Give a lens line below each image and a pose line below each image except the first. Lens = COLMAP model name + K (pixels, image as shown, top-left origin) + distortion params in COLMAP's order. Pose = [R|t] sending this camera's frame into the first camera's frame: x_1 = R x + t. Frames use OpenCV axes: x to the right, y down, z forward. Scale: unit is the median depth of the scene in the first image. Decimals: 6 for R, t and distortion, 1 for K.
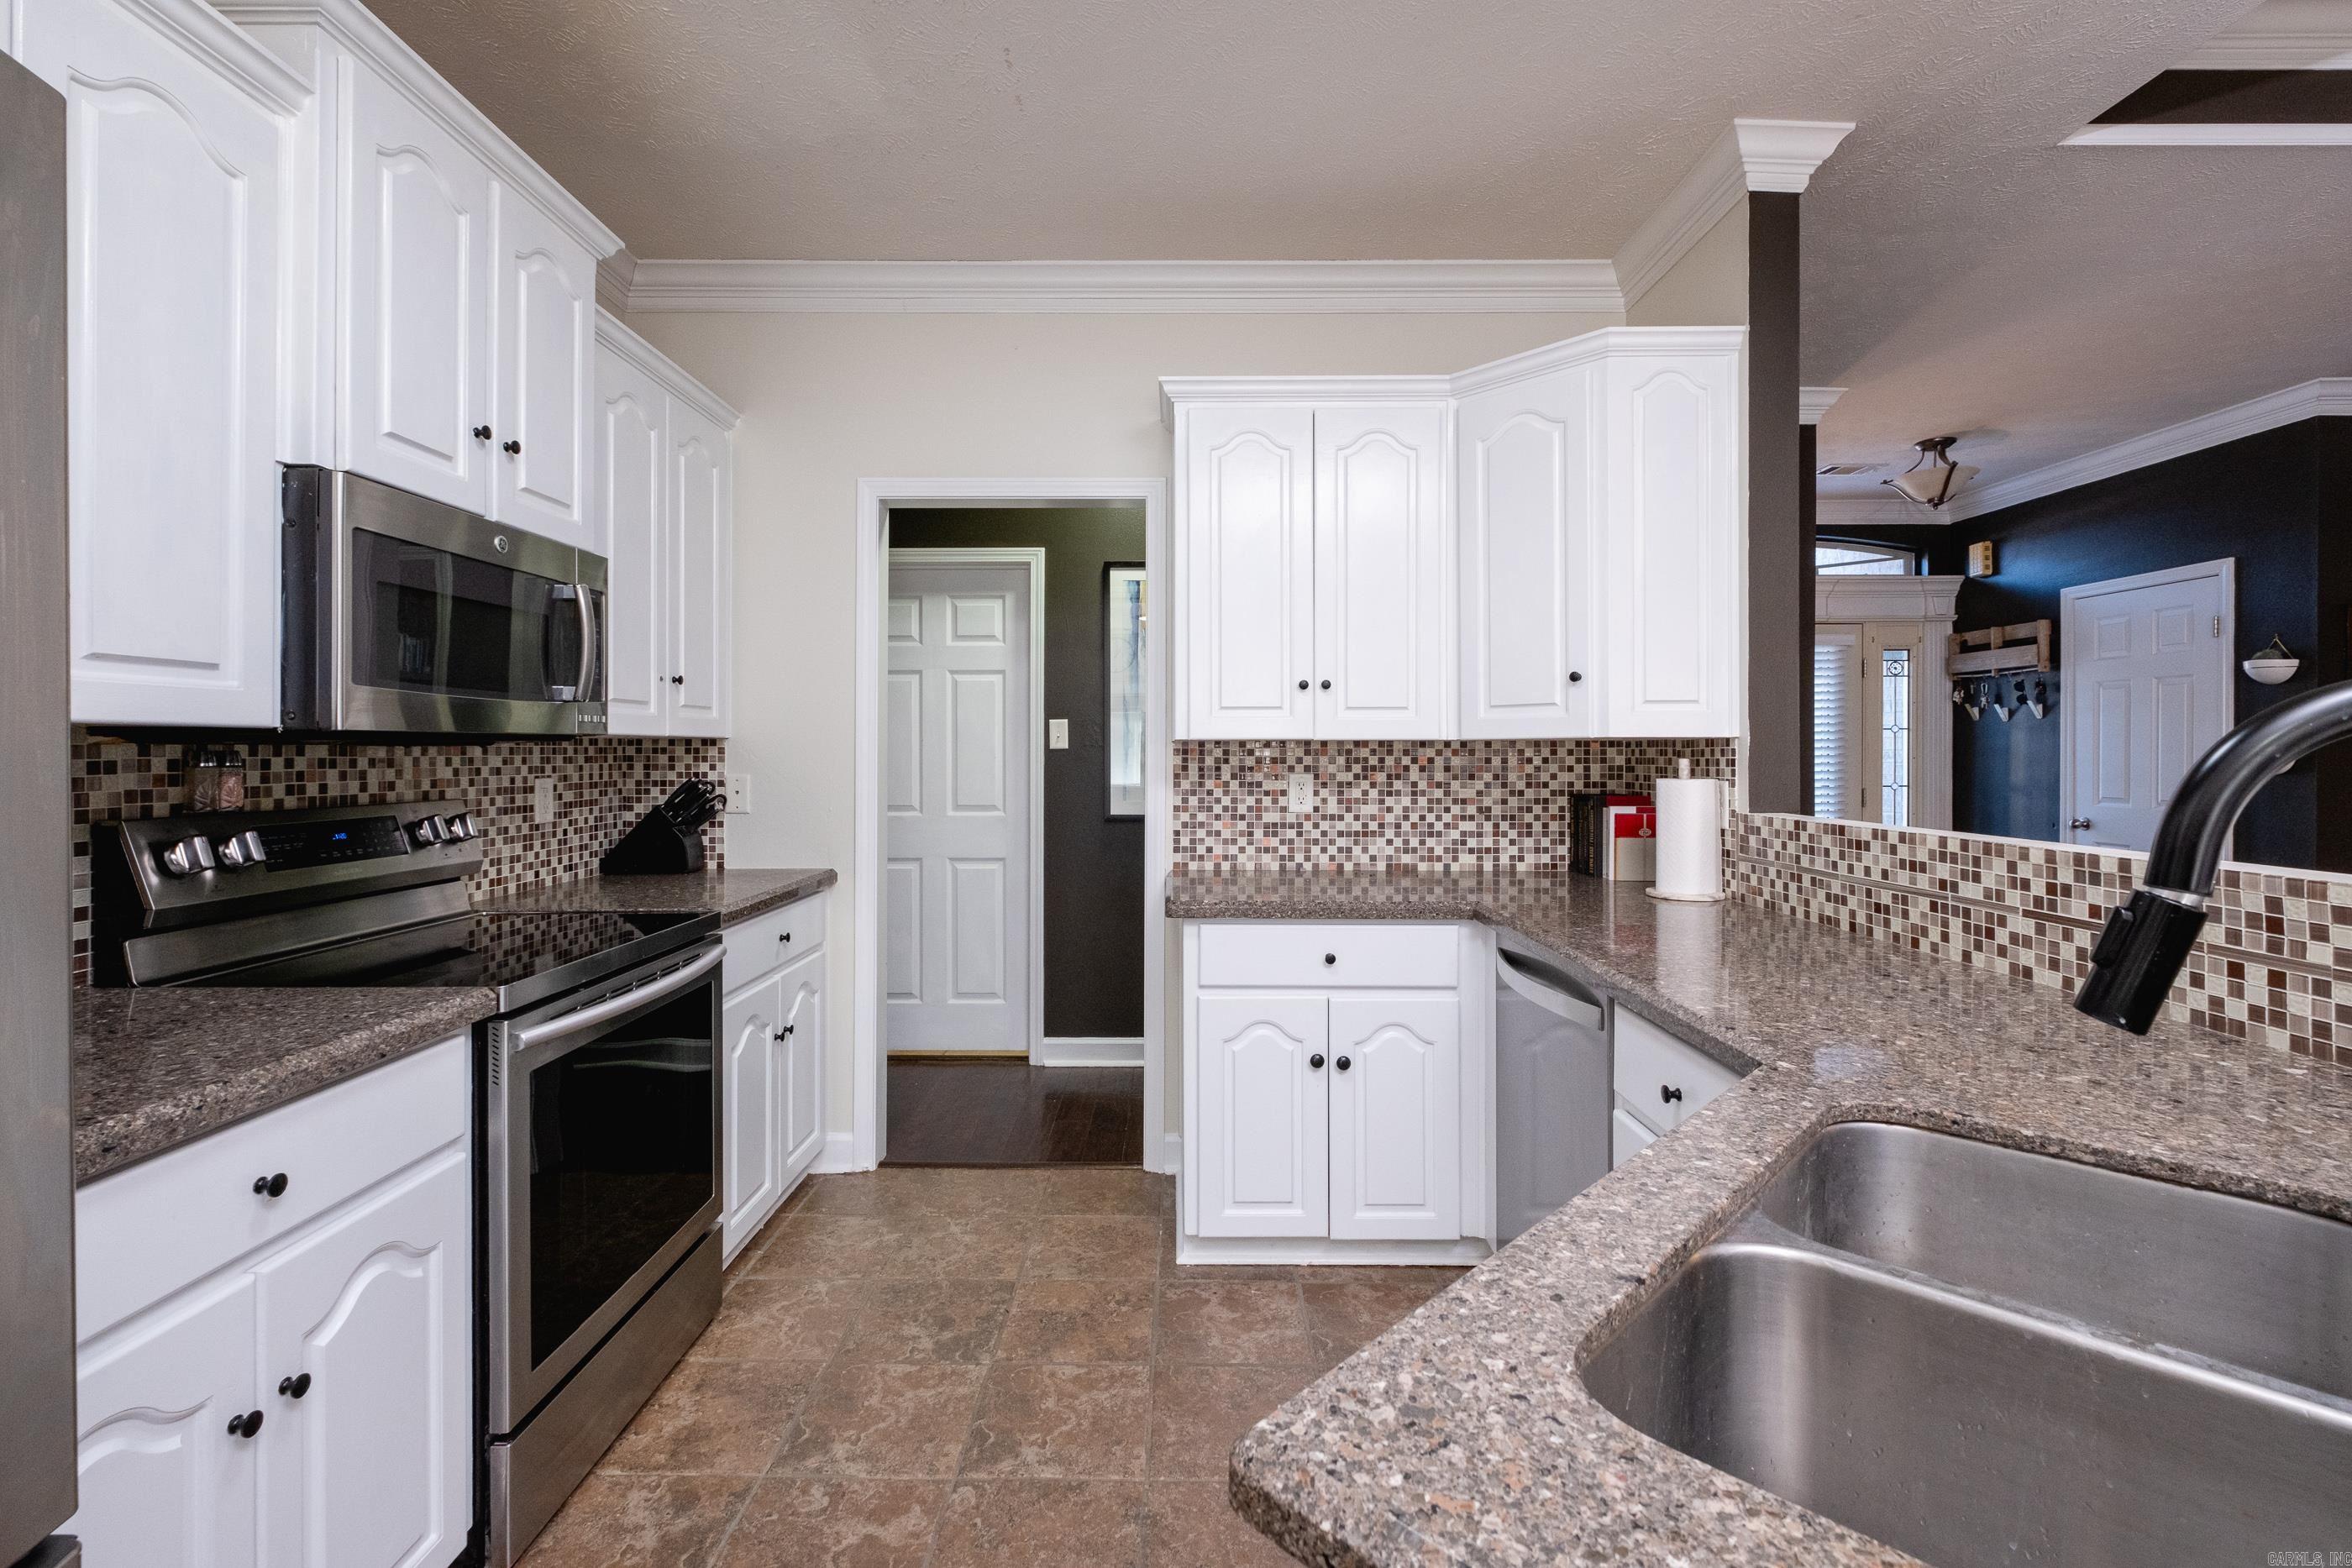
lens RADIAL K [[1016.4, 0, 1167.6], [0, 1016.4, 749.3], [0, 0, 1]] dist [0.003225, -0.000664]
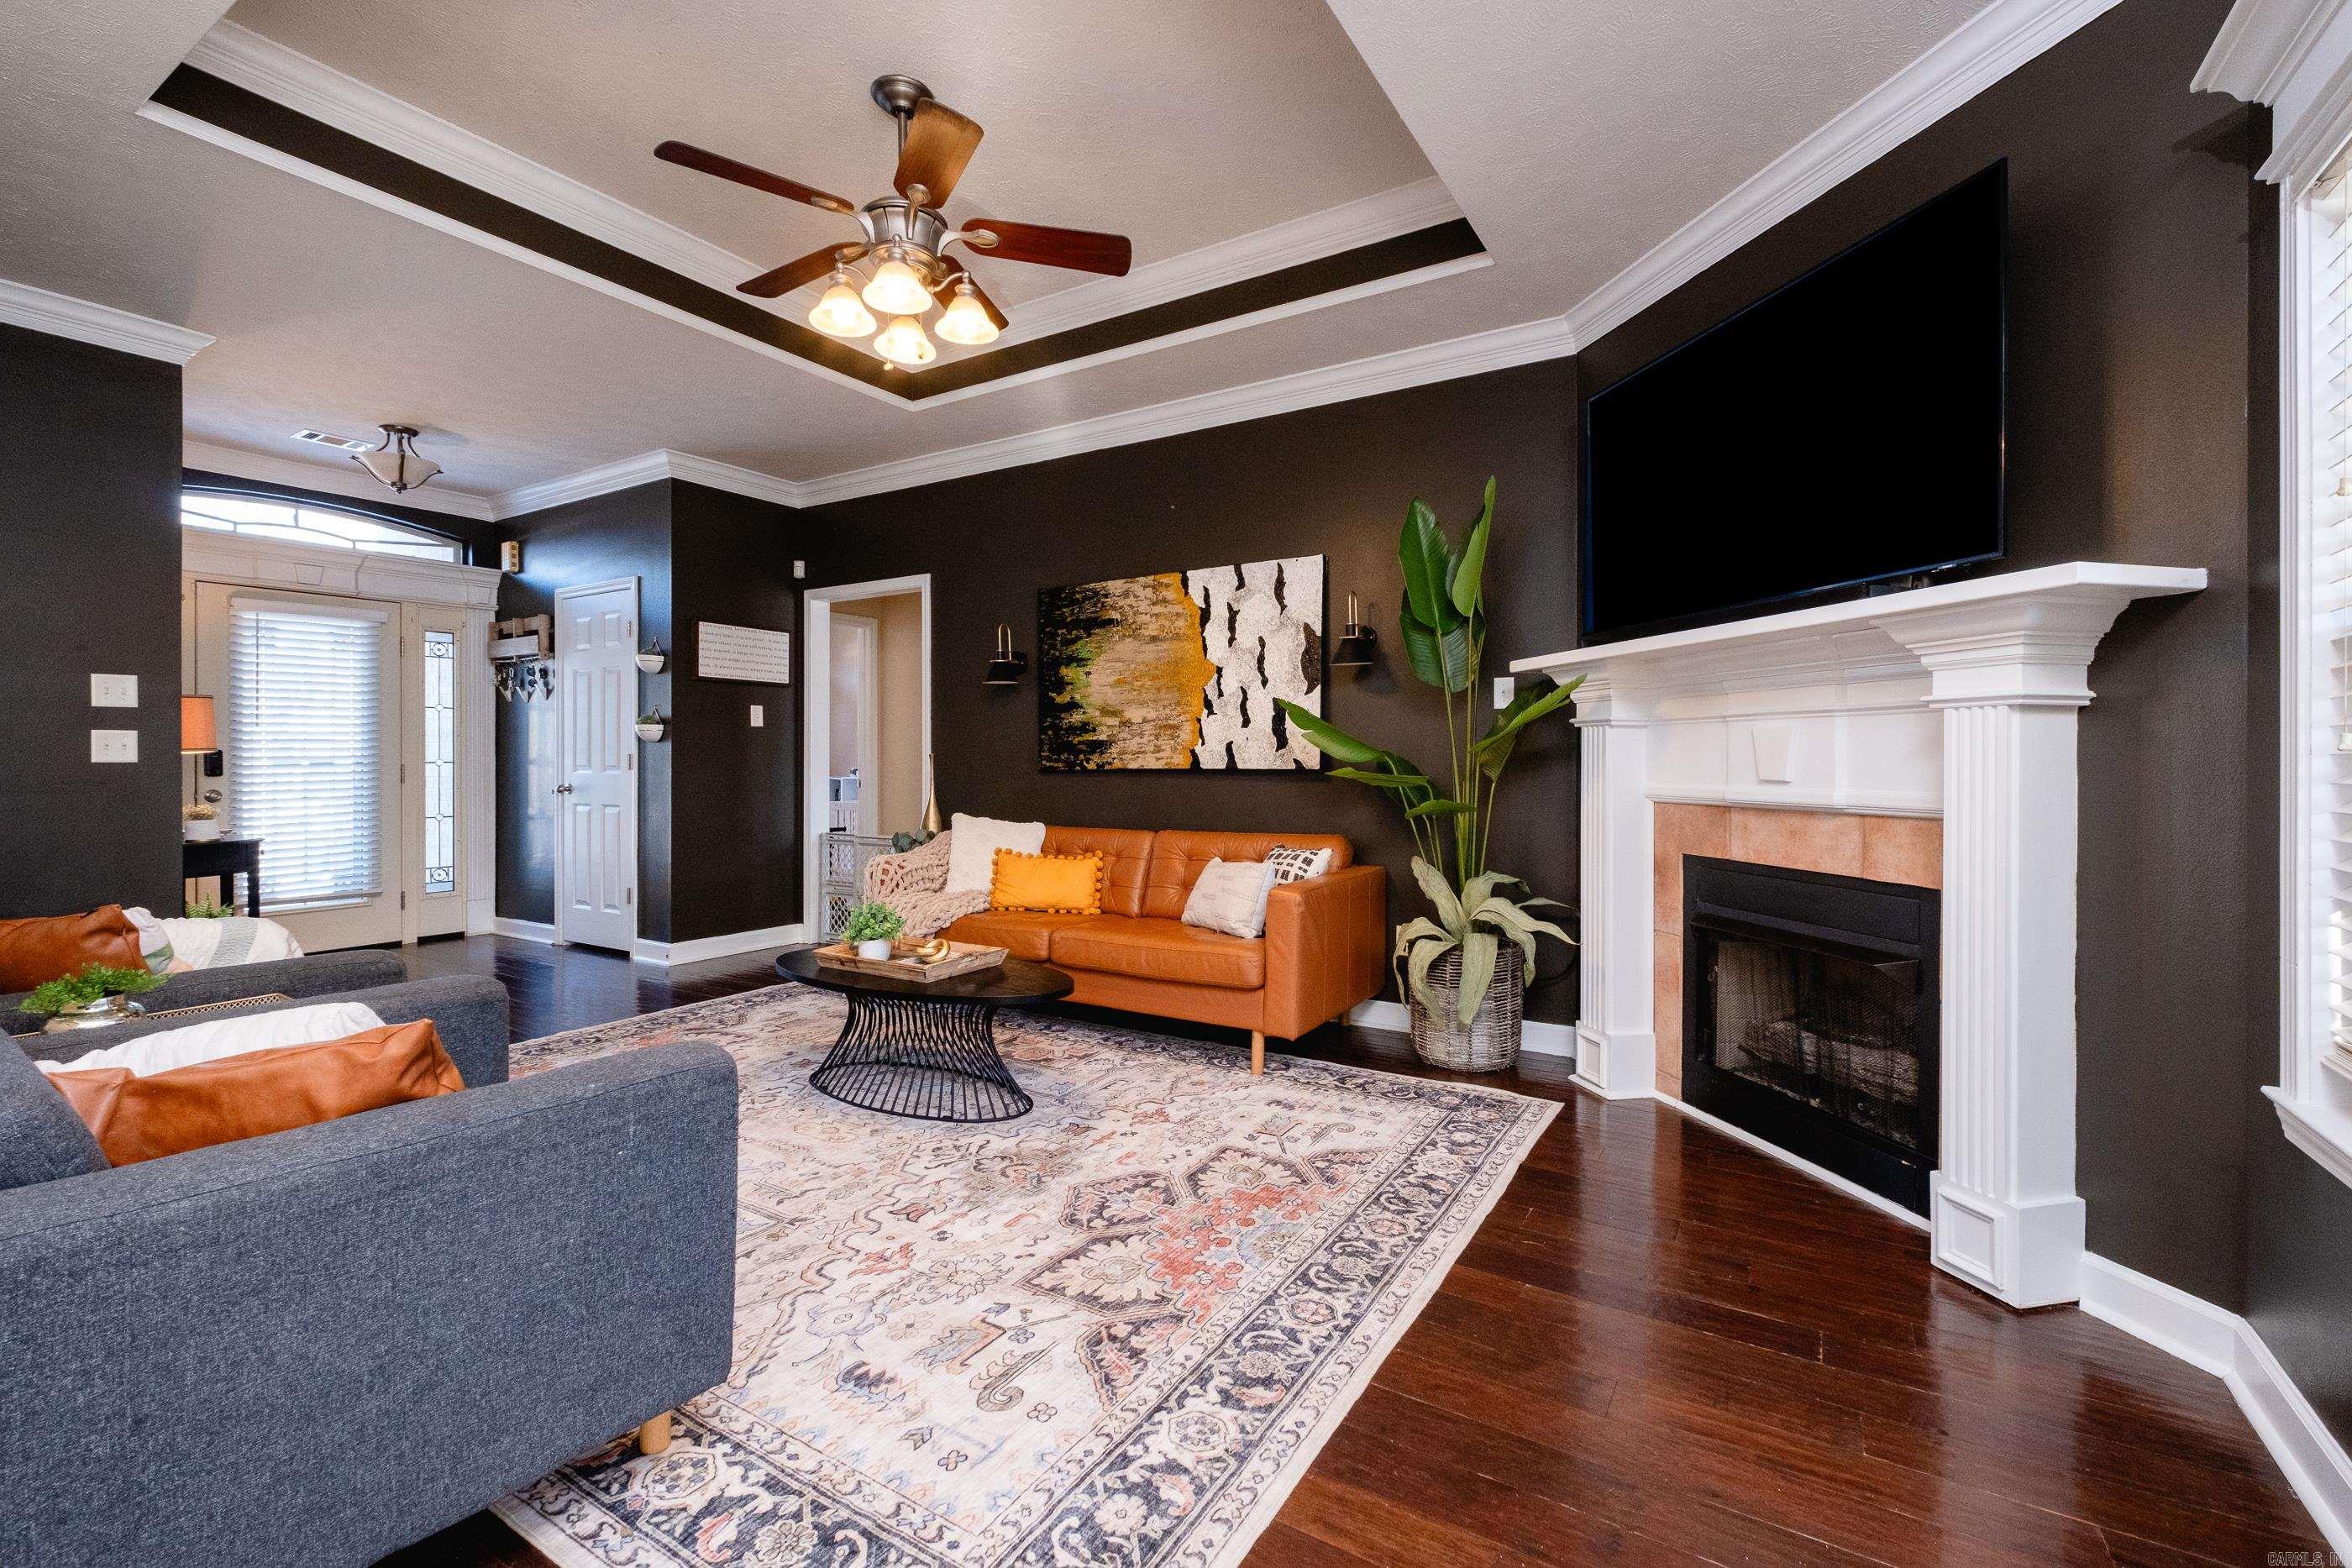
lens RADIAL K [[1018.2, 0, 1179.0], [0, 1018.2, 761.1], [0, 0, 1]] dist [0.003534, -0.000570]
pose [[0.523218, -0.002152, 0.852196, 0.436851], [-0.000825, 0.999995, 0.003032, 0.061272], [-0.852199, -0.002290, 0.523213, -0.389300]]
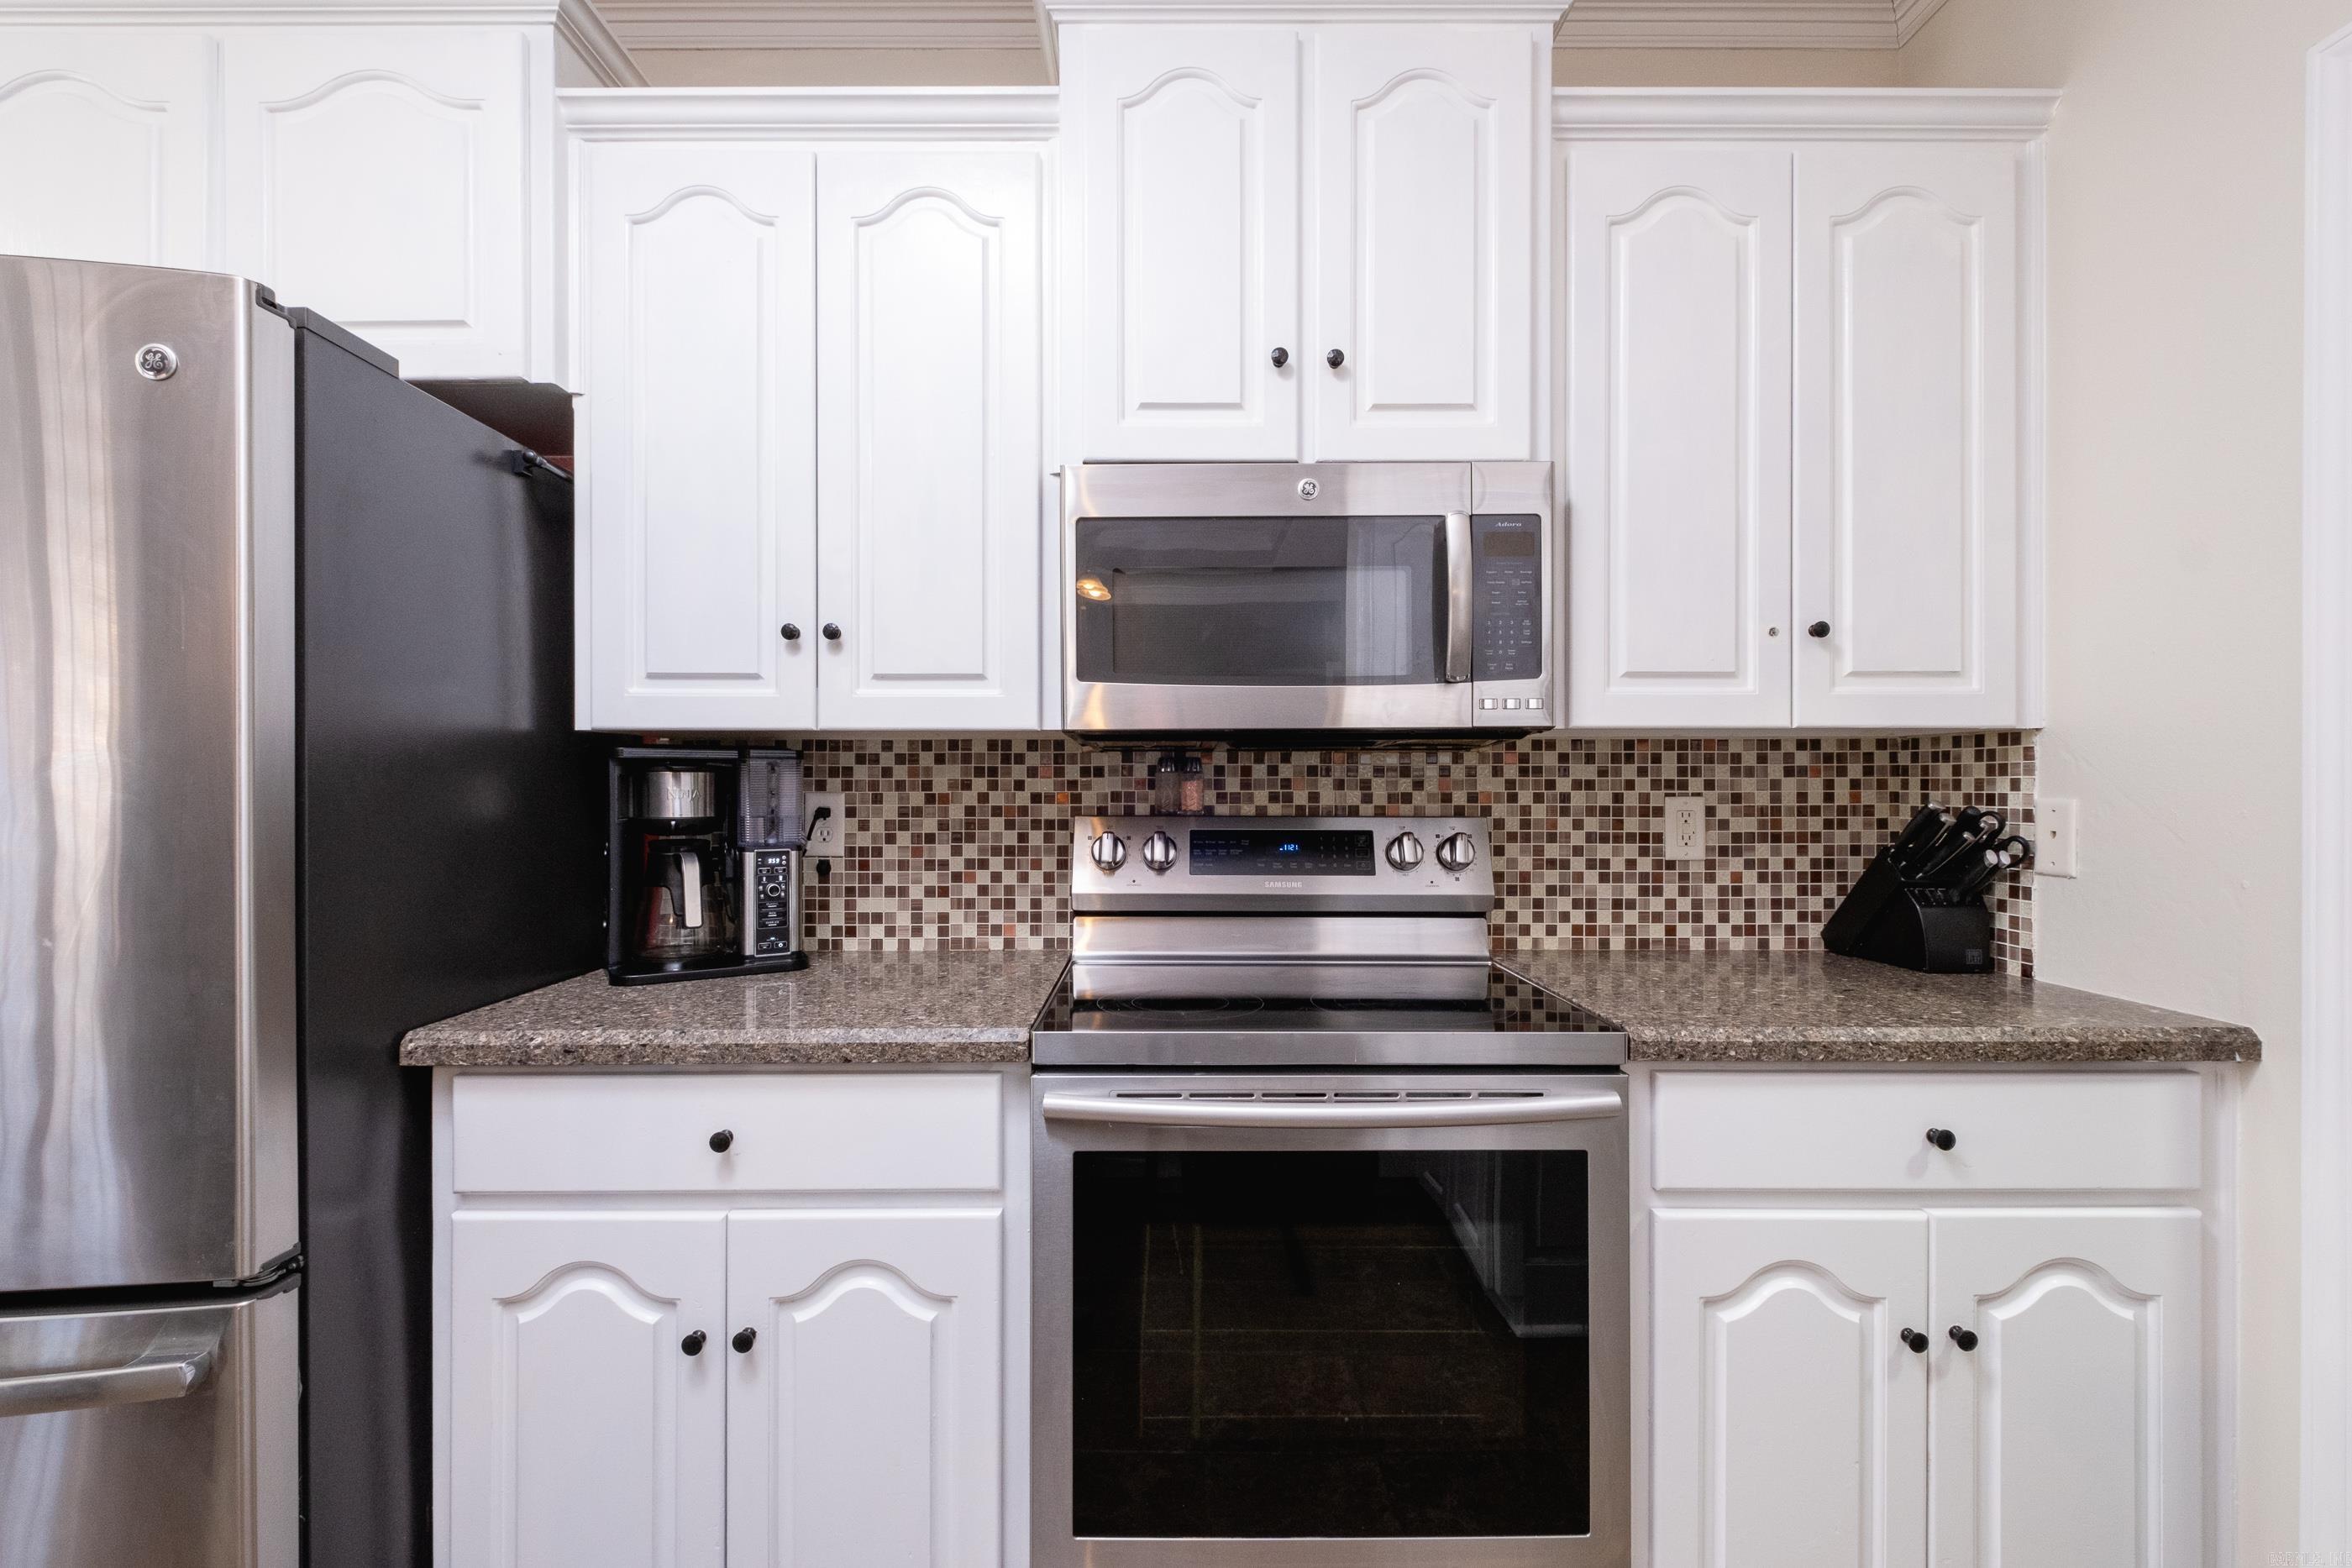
lens RADIAL K [[1022.6, 0, 1180.4], [0, 1022.6, 782.5], [0, 0, 1]] dist [0.000578, -0.000835]
pose [[0.006995, -0.001339, -0.999975, 0.087930], [0.001121, 0.999998, -0.001331, 0.017247], [0.999975, -0.001111, 0.006997, 0.583014]]
